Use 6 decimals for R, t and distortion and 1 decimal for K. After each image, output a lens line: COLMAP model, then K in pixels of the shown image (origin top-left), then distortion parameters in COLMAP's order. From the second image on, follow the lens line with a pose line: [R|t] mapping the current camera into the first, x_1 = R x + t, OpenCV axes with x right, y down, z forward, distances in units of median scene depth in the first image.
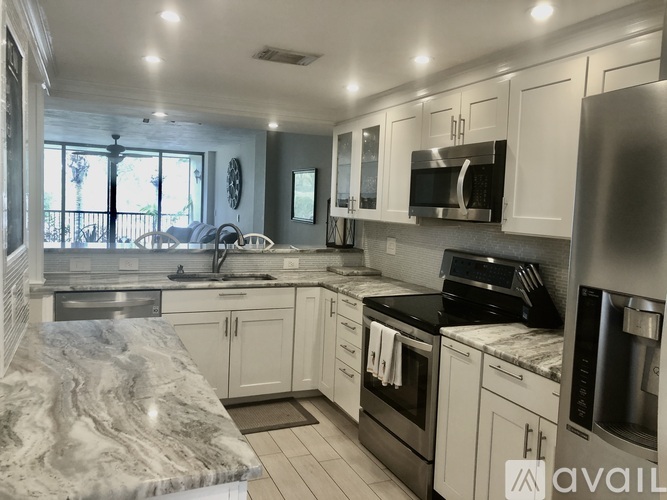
lens RADIAL K [[549.5, 0, 332.4], [0, 549.5, 247.1], [0, 0, 1]] dist [0.005095, -0.000247]
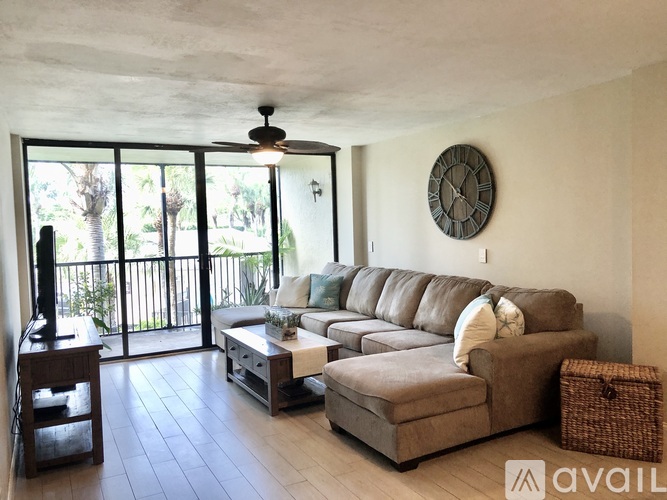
lens RADIAL K [[549.5, 0, 334.6], [0, 549.5, 251.2], [0, 0, 1]] dist [0.005095, -0.000247]
pose [[0.995126, -0.072963, 0.066343, -0.298452], [0.074719, 0.996907, -0.024382, -0.043976], [-0.064359, 0.029220, 0.997499, 0.395996]]
